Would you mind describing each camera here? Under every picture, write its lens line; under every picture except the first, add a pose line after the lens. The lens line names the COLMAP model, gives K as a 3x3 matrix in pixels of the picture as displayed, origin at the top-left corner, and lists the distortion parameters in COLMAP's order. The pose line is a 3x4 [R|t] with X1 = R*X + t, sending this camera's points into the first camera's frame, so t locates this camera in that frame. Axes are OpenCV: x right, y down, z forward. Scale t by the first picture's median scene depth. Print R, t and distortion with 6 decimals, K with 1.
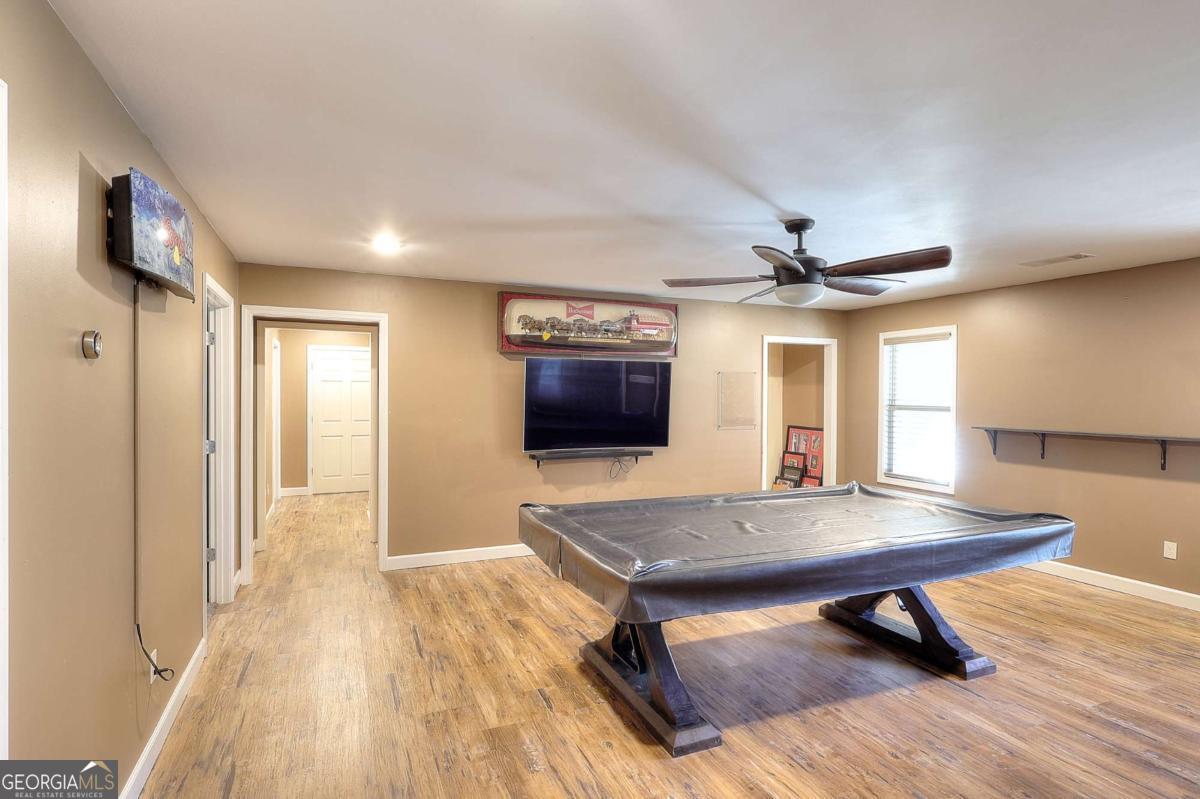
lens RADIAL K [[617.0, 0, 600.0], [0, 617.0, 399.5], [0, 0, 1]] dist [0.001048, -0.000165]
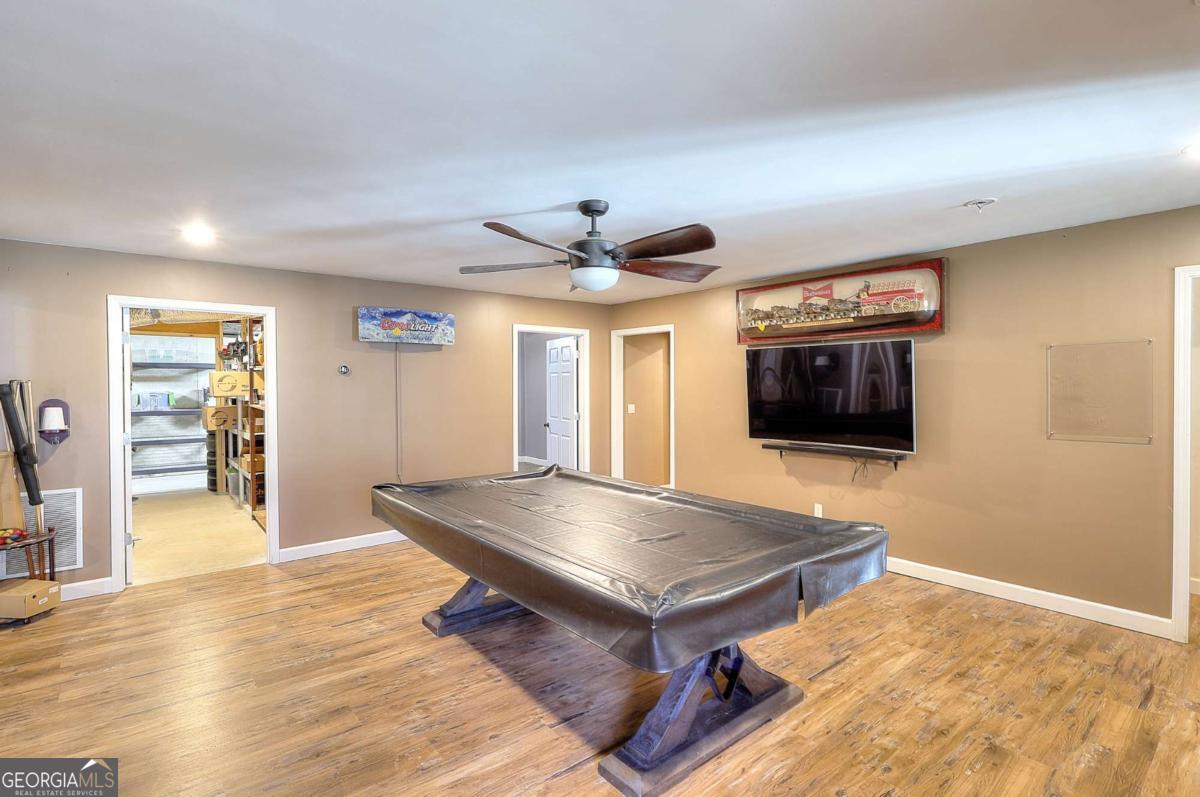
lens RADIAL K [[575.0, 0, 600.0], [0, 575.0, 398.5], [0, 0, 1]] dist [-0.001812, -0.000265]
pose [[0.257501, 0.017399, -0.966121, 1.181301], [0.000583, 0.999835, 0.018161, -0.003714], [0.966278, -0.005240, 0.257448, 0.782484]]
